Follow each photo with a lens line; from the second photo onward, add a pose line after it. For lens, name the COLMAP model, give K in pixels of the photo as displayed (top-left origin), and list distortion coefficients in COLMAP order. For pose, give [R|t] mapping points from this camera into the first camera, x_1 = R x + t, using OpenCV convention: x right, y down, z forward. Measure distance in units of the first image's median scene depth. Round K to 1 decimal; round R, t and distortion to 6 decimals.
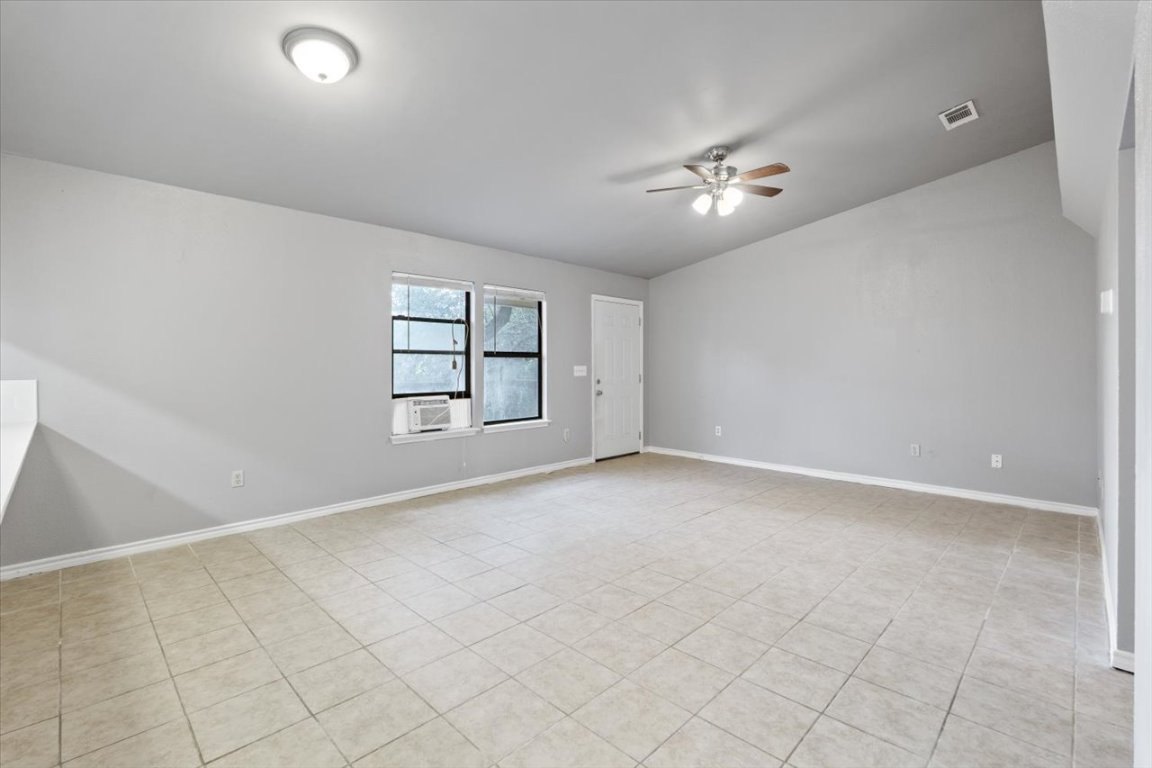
lens RADIAL K [[510.5, 0, 577.6], [0, 510.5, 380.9], [0, 0, 1]] dist [-0.006565, 0.002046]
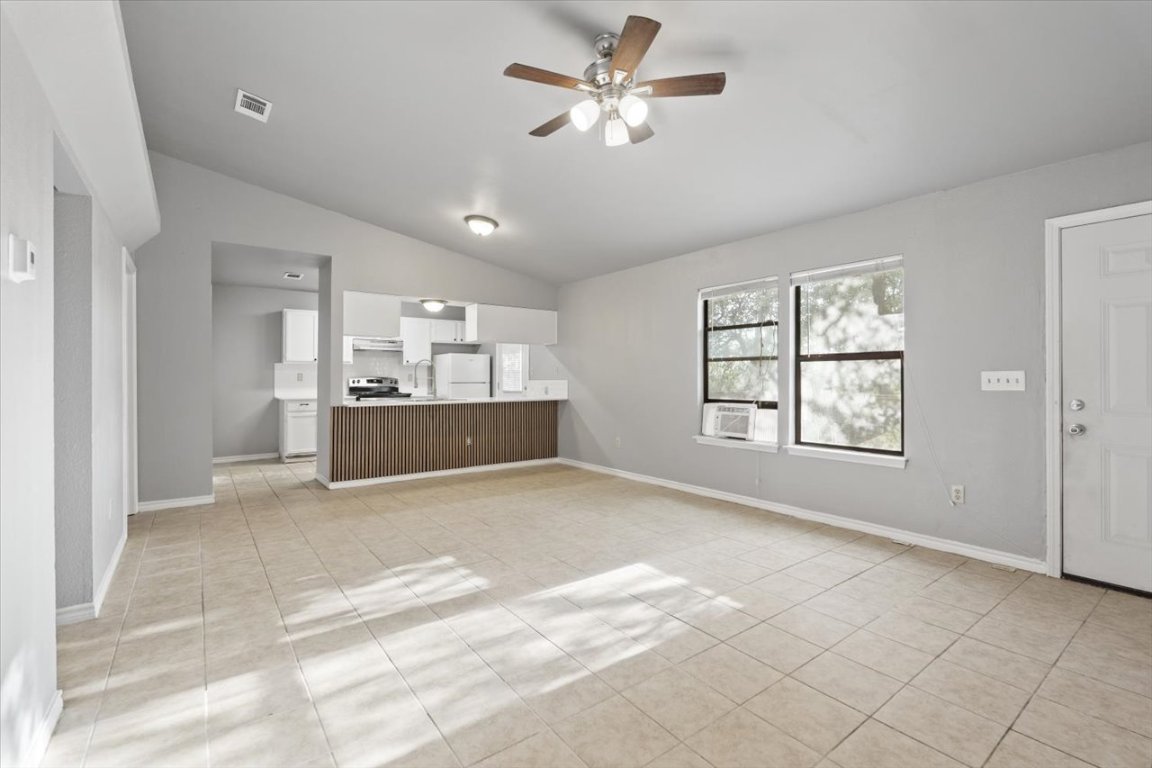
lens RADIAL K [[510.5, 0, 563.6], [0, 510.5, 378.4], [0, 0, 1]] dist [-0.006565, 0.002046]
pose [[-0.158951, 0.001921, -0.987285, 0.715357], [-0.028241, 0.999580, 0.006492, -0.015372], [0.986882, 0.028914, -0.158830, 0.796341]]
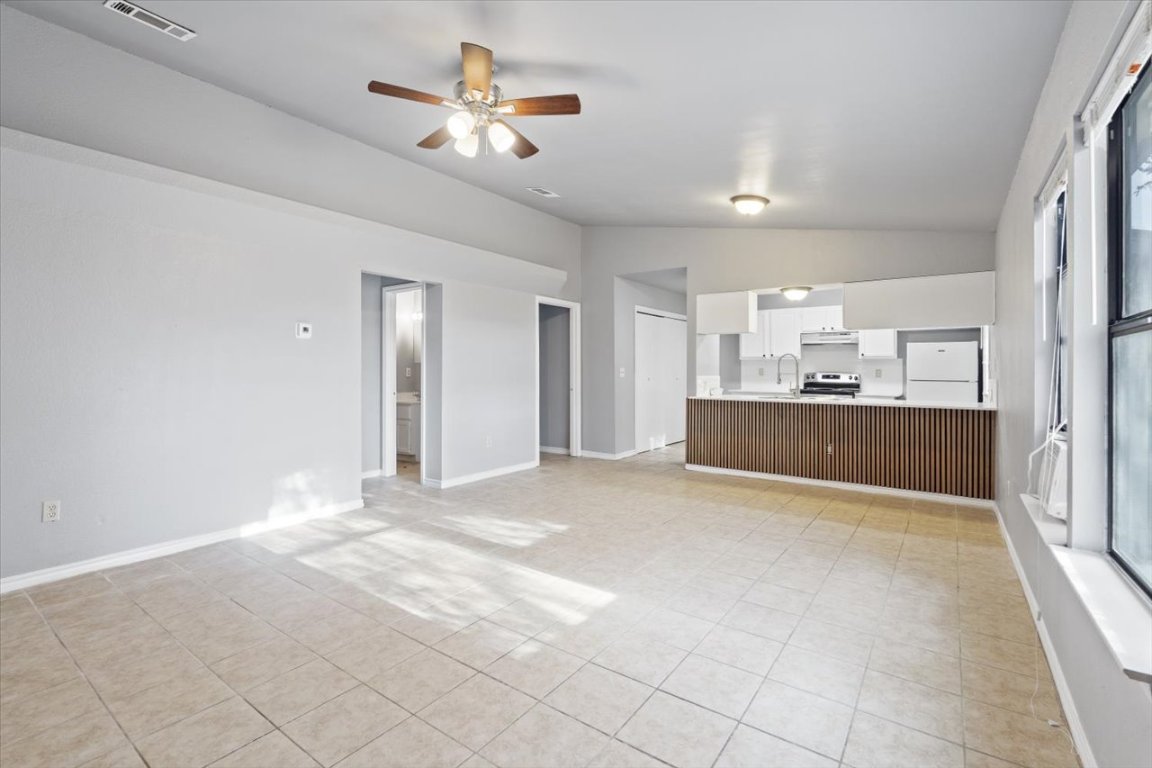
lens RADIAL K [[510.5, 0, 577.0], [0, 510.5, 372.4], [0, 0, 1]] dist [-0.006565, 0.002046]
pose [[-0.986657, -0.002992, -0.162787, 0.198028], [-0.008288, 0.999458, 0.031867, -0.034137], [0.162603, 0.032791, -0.986147, 1.310742]]
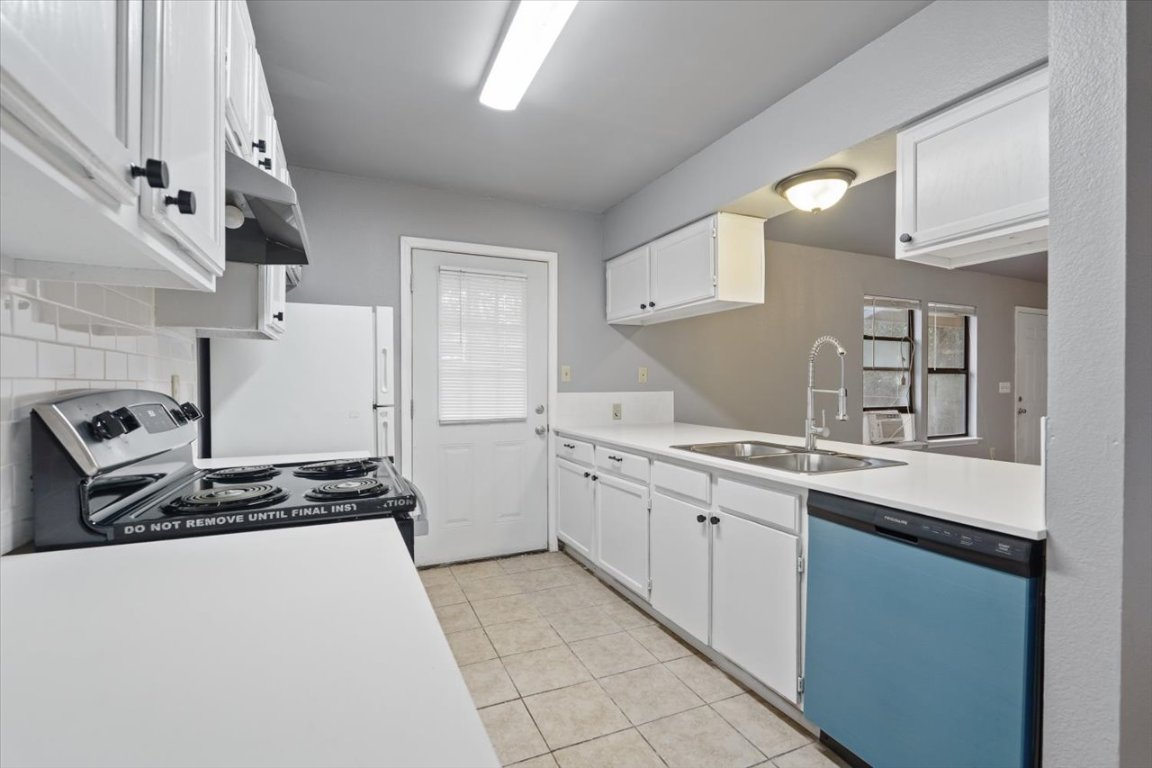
lens RADIAL K [[510.5, 0, 574.4], [0, 510.5, 389.9], [0, 0, 1]] dist [-0.006565, 0.002046]
pose [[0.931943, 0.006993, -0.362536, -0.490874], [-0.012103, 0.999857, -0.011827, 0.007256], [0.362402, 0.015410, 0.931895, -0.211313]]
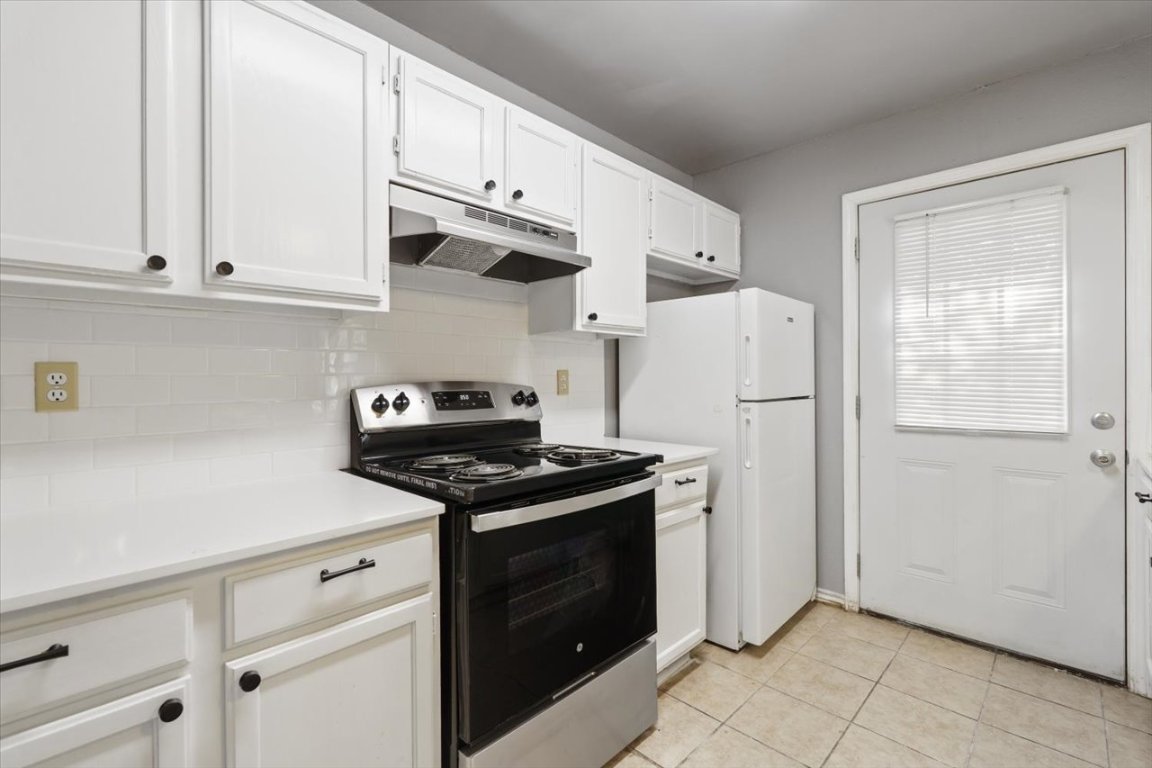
lens RADIAL K [[510.5, 0, 579.0], [0, 510.5, 375.4], [0, 0, 1]] dist [-0.006565, 0.002046]
pose [[0.013177, 0.002375, -0.999910, -0.407867], [-0.023877, 0.999713, 0.002060, 0.000110], [0.999628, 0.023847, 0.013230, 0.027607]]
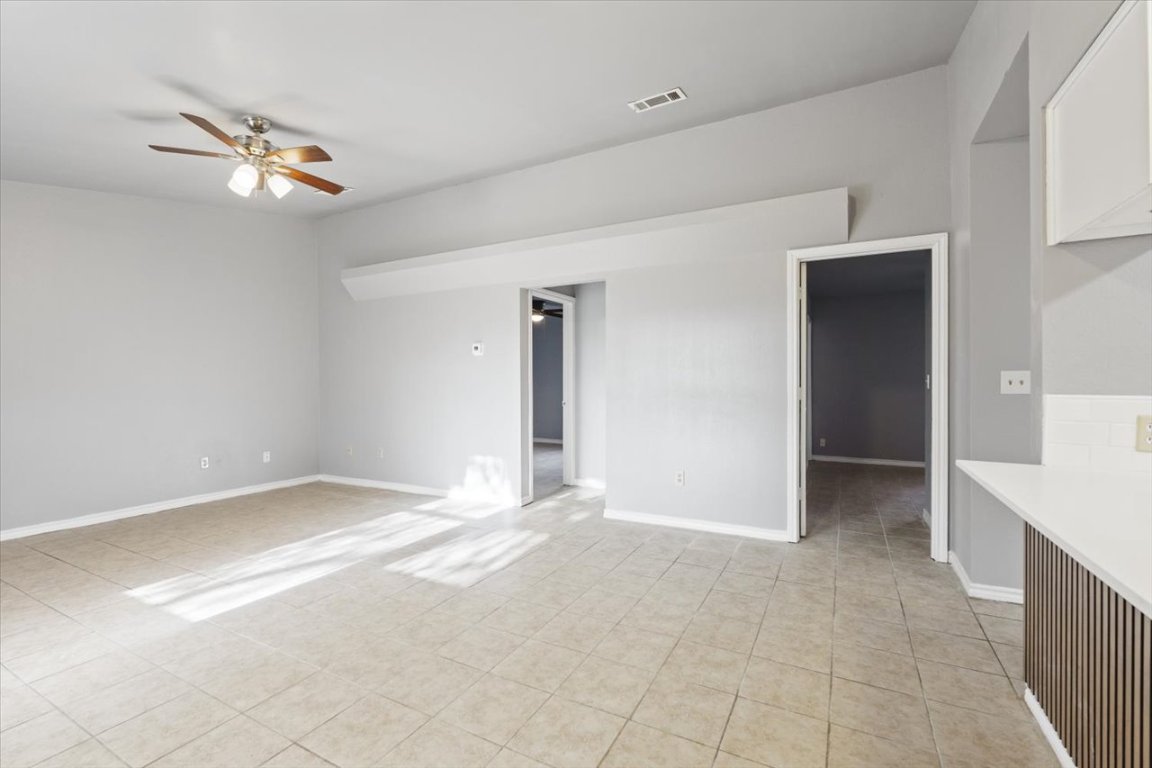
lens RADIAL K [[510.5, 0, 578.5], [0, 510.5, 378.6], [0, 0, 1]] dist [-0.006565, 0.002046]
pose [[-0.289703, 0.007269, 0.957089, -0.513086], [0.033057, 0.999451, 0.002415, -0.009055], [-0.956546, 0.032338, -0.289784, 0.566348]]
